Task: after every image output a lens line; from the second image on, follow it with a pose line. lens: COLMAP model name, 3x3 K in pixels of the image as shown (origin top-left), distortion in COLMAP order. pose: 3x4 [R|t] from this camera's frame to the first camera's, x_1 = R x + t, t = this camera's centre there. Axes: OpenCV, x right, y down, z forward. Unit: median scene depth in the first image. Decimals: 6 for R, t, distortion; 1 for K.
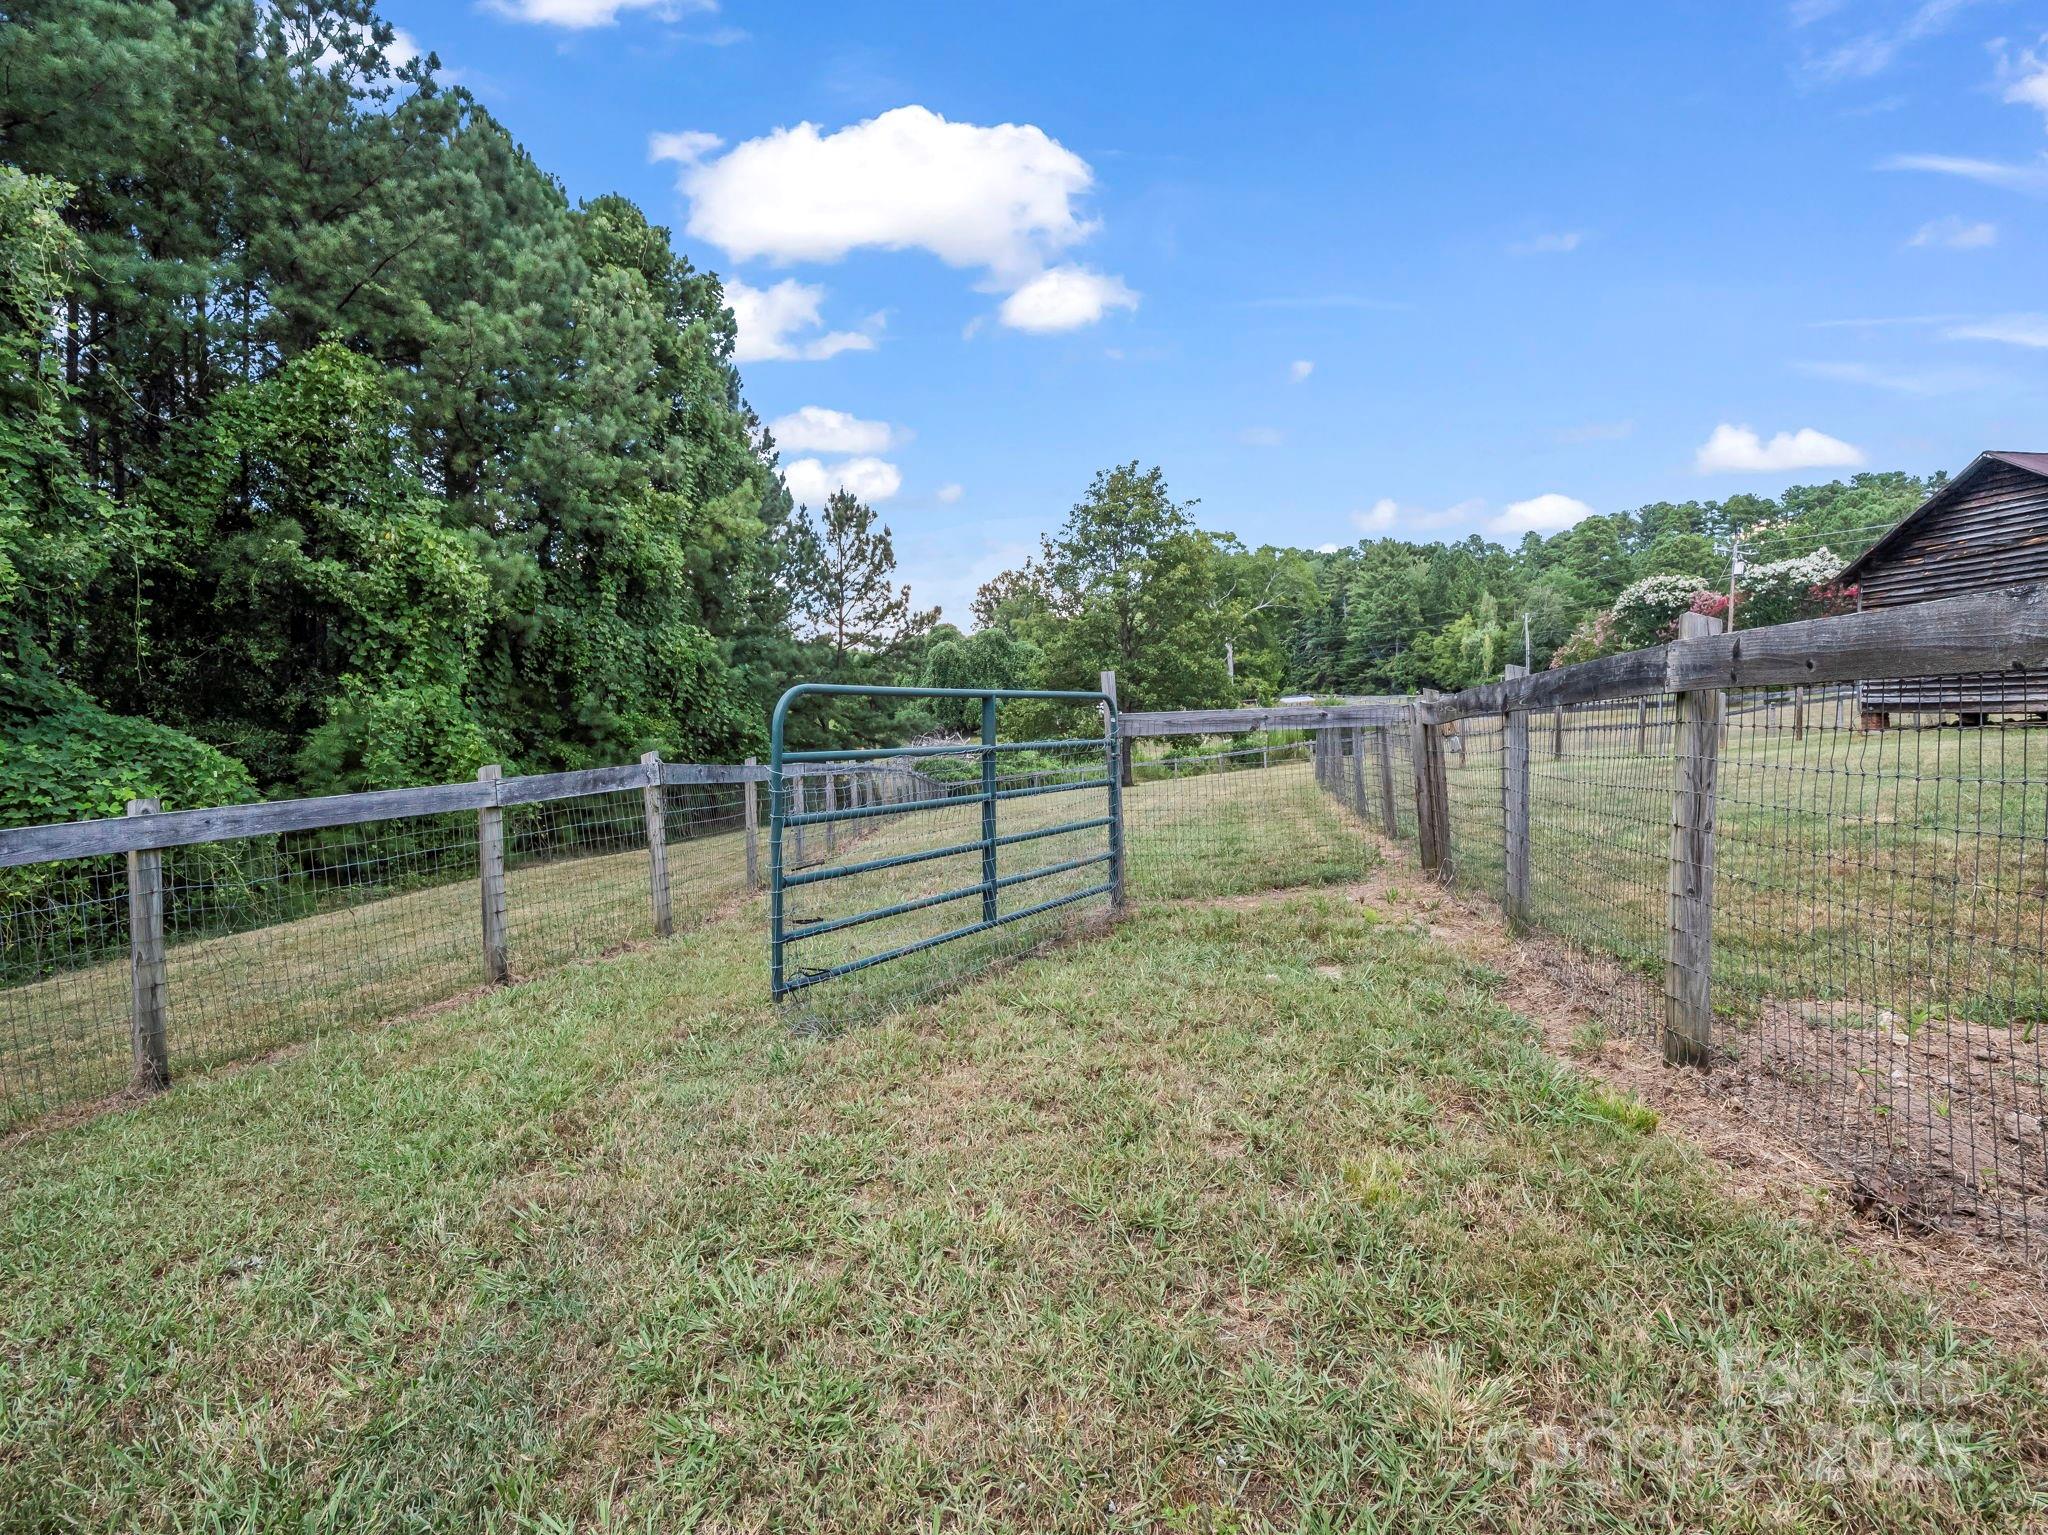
lens RADIAL K [[1053.1, 0, 979.6], [0, 1053.1, 756.8], [0, 0, 1]] dist [-0.000961, -0.000856]
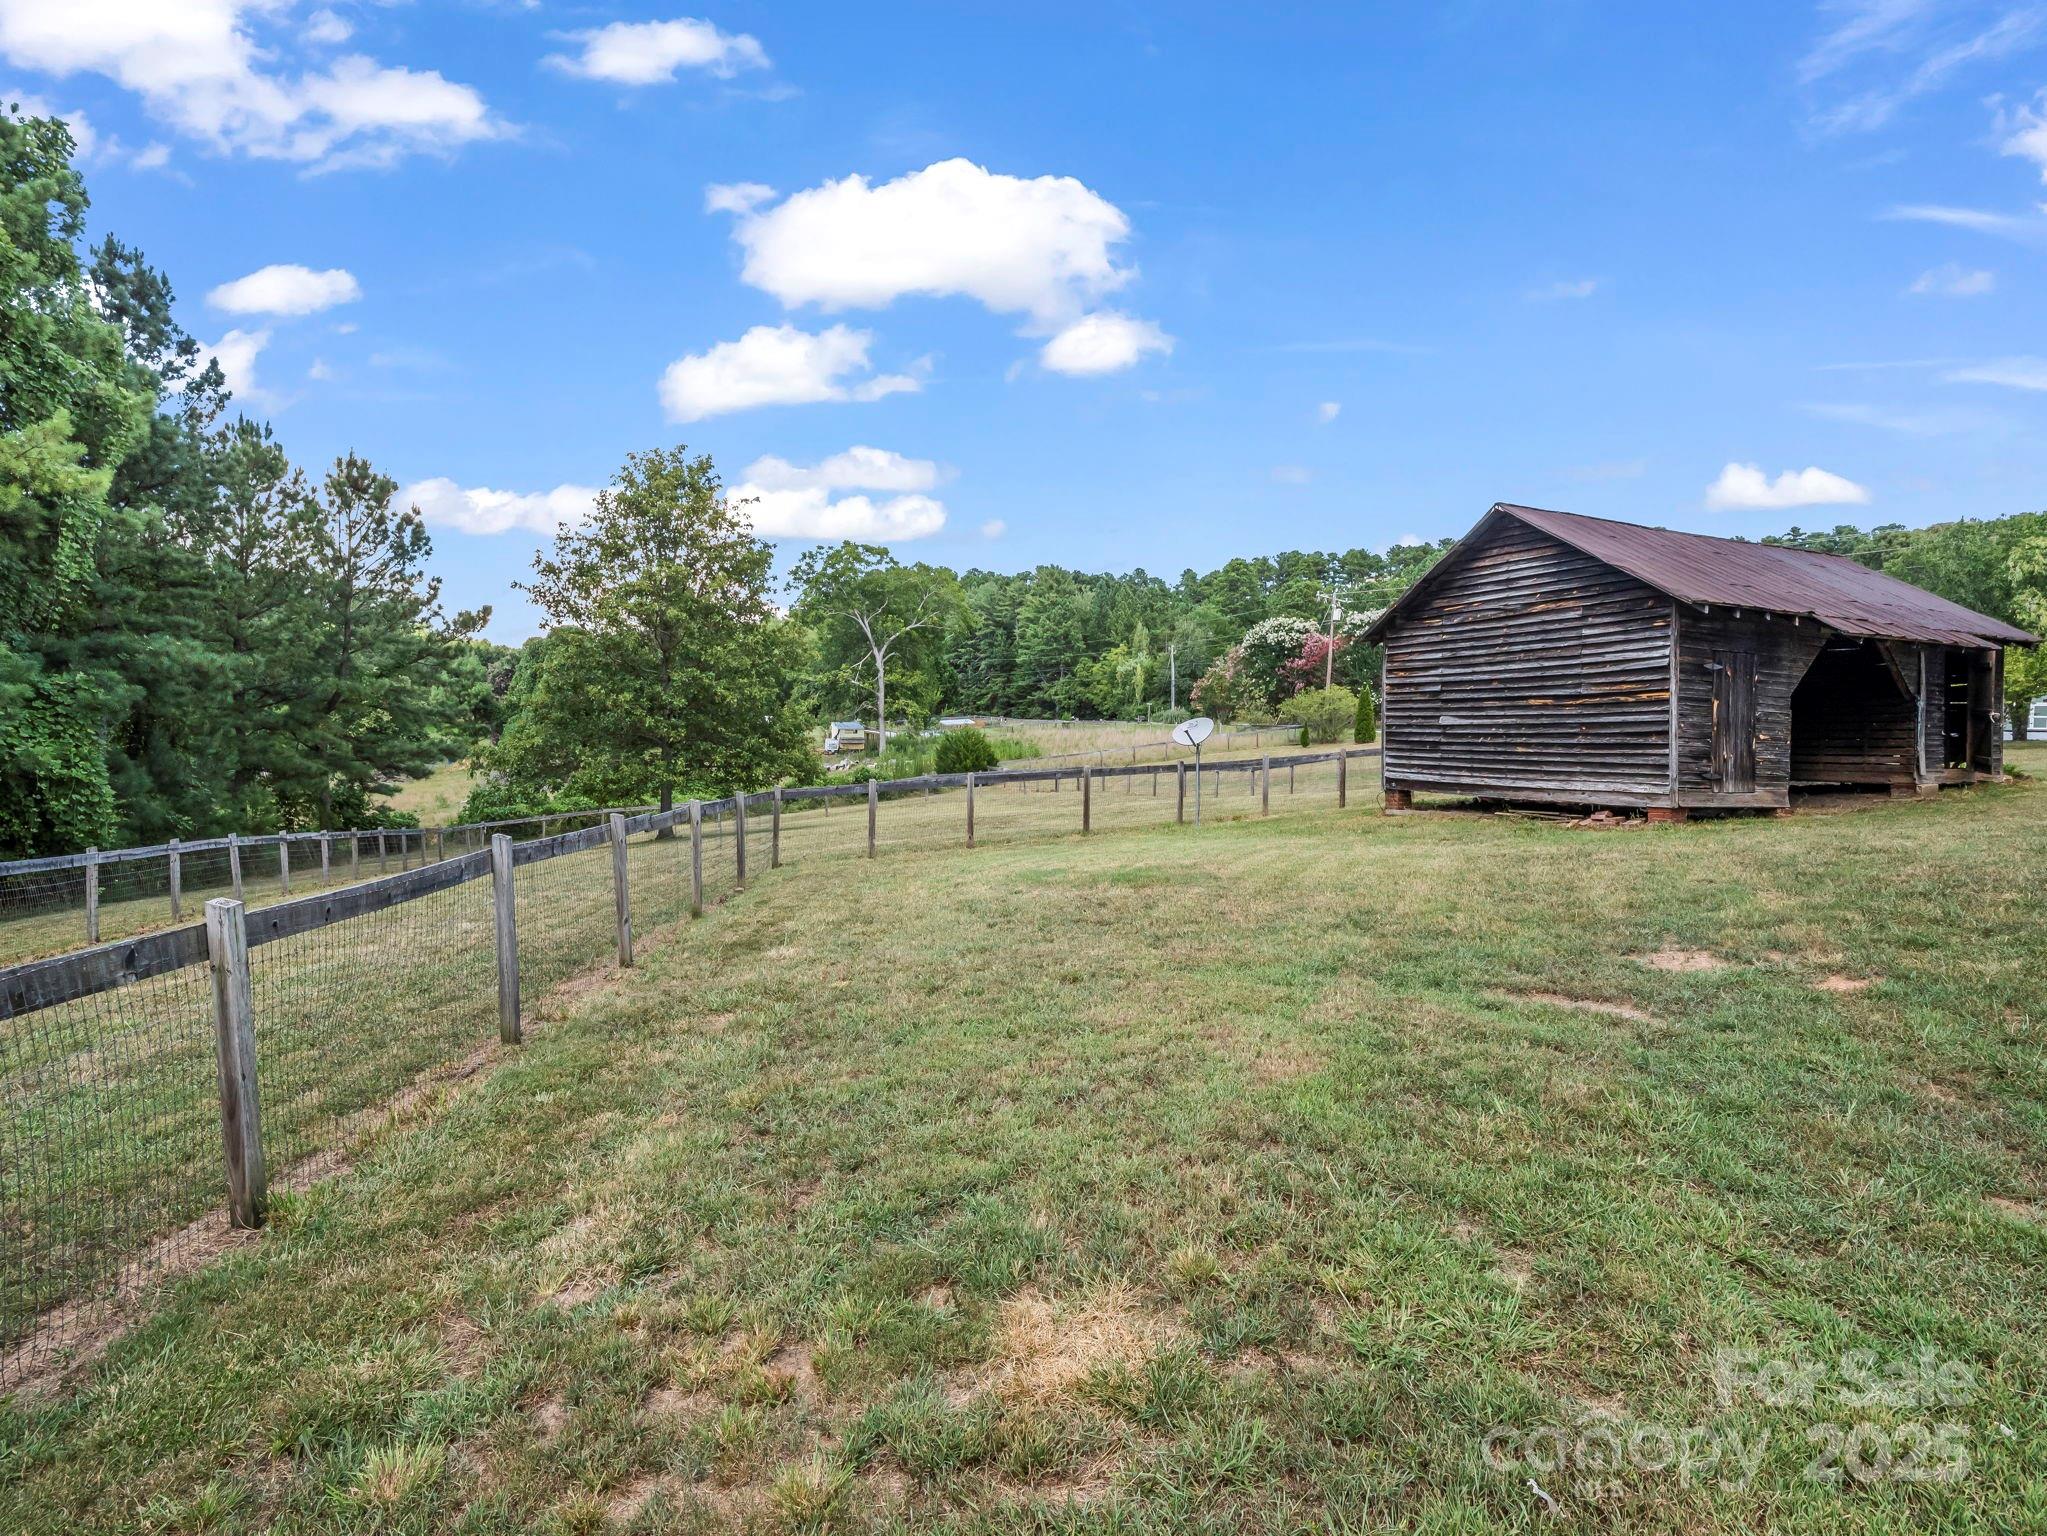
lens RADIAL K [[1035.0, 0, 1000.7], [0, 1035.0, 747.1], [0, 0, 1]] dist [0.012921, -0.000869]
pose [[0.958641, 0.020734, 0.283863, 0.060180], [-0.016120, 0.999697, -0.018580, -0.012025], [-0.284162, 0.013235, 0.958685, 0.054724]]
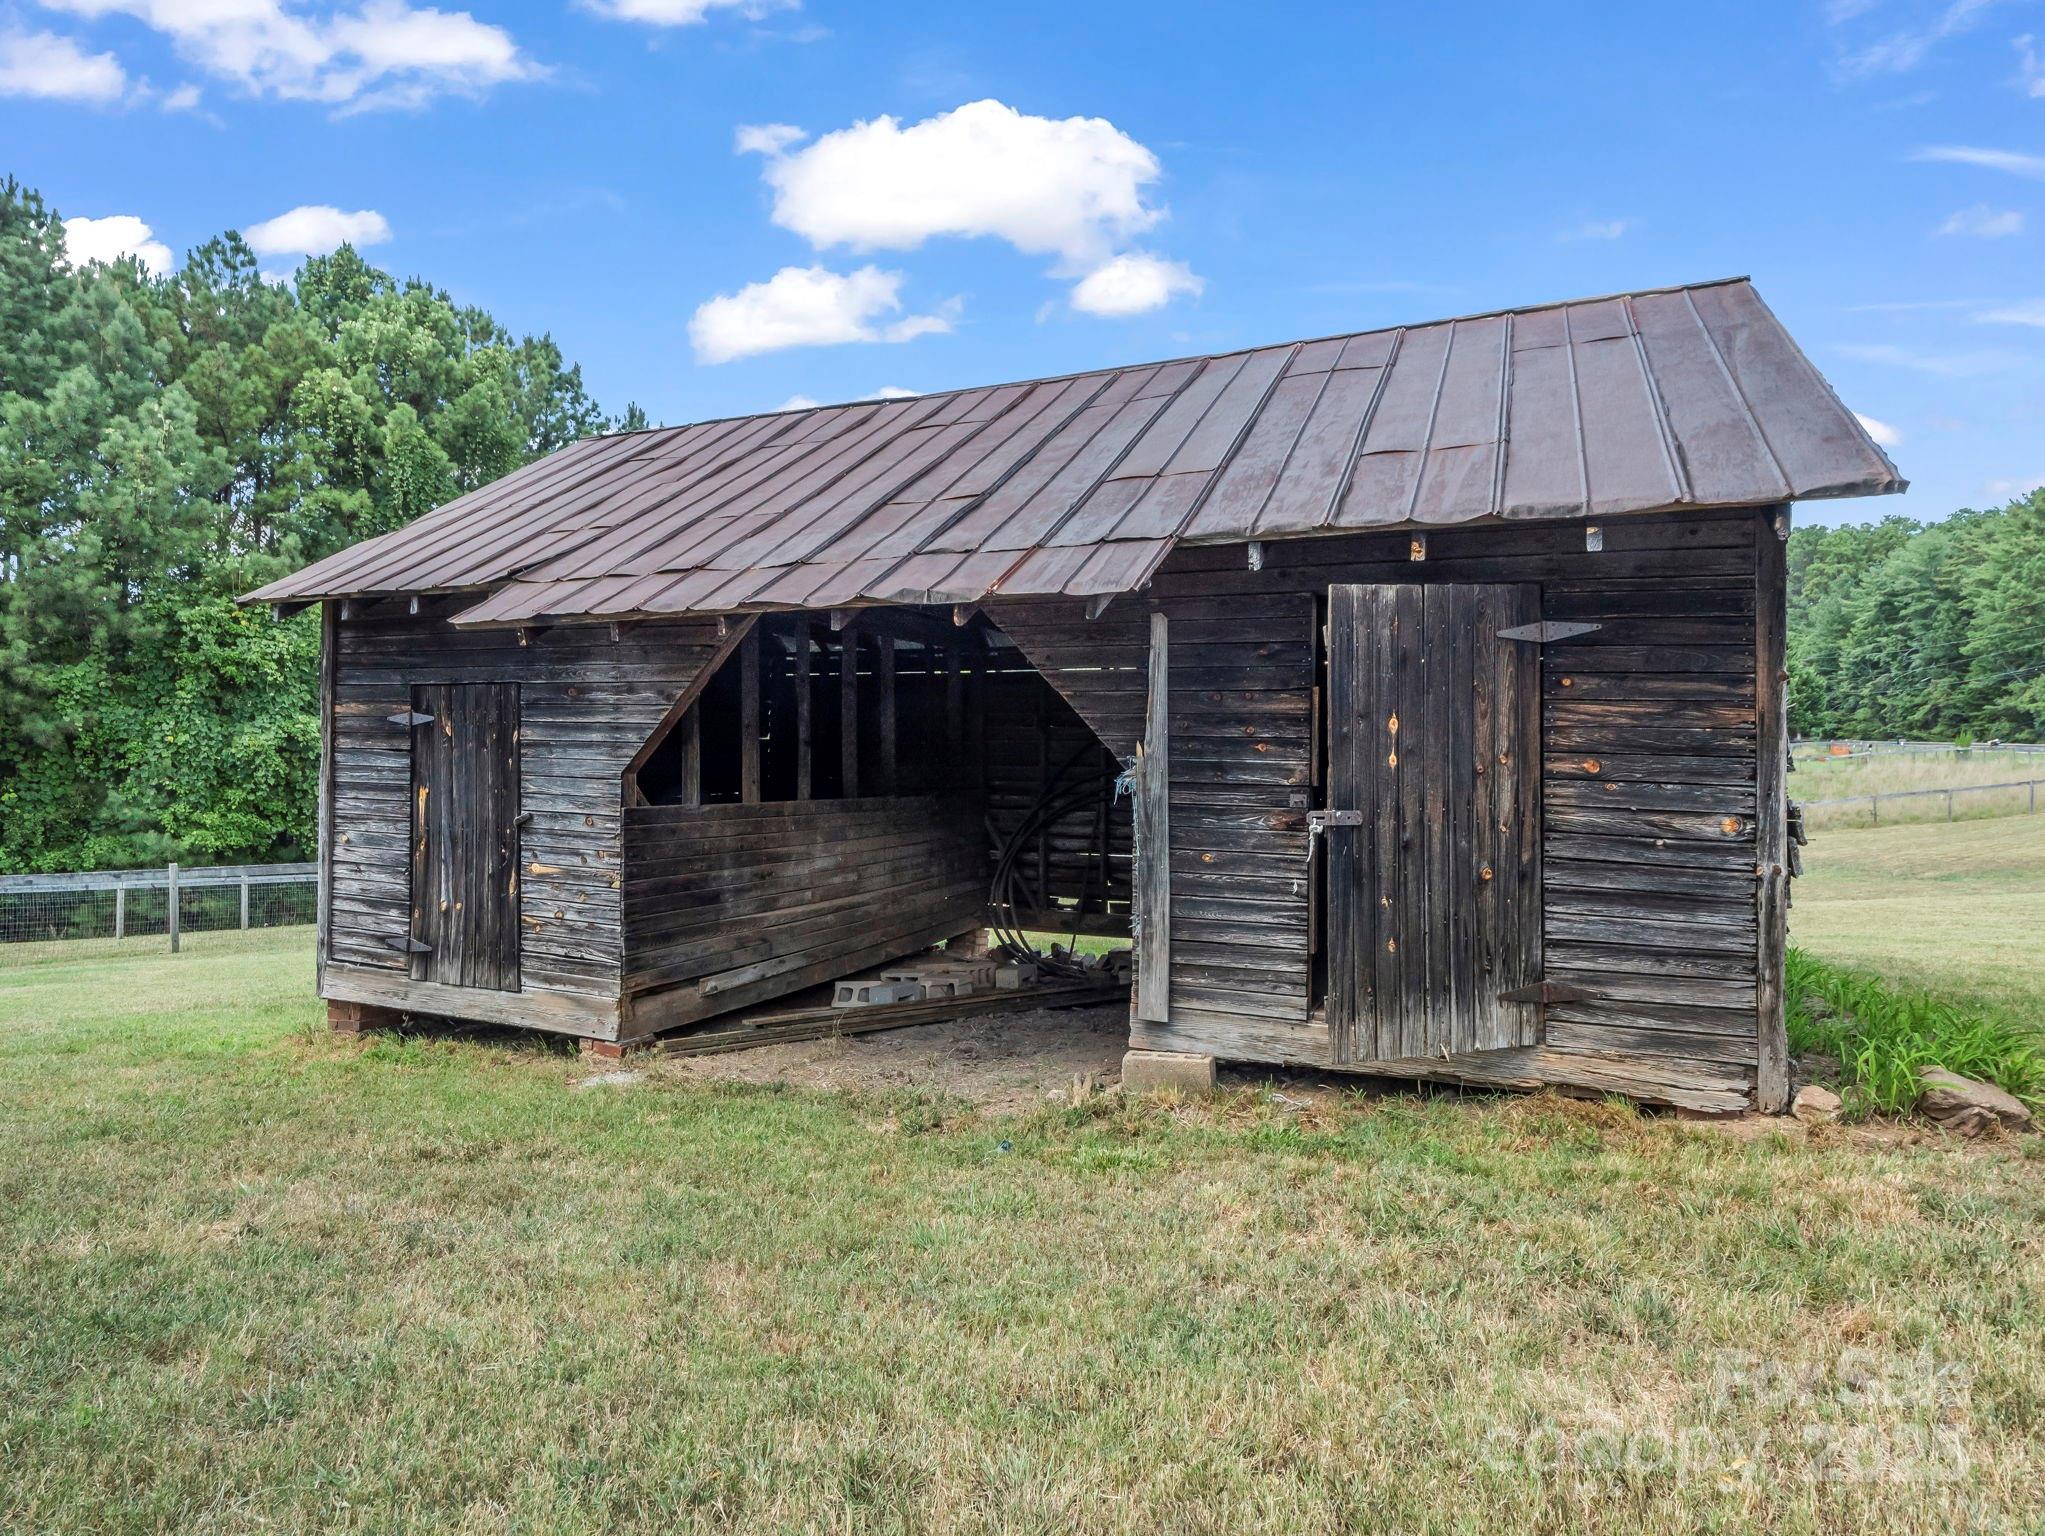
lens RADIAL K [[1138.7, 0, 1022.5], [0, 1138.7, 768.0], [0, 0, 1]] dist [0.000944, -0.000609]
pose [[0.840701, 0.016268, -0.541255, 0.280036], [-0.024156, 0.999680, -0.007474, -0.025151], [0.540960, 0.019358, 0.840825, 0.124648]]
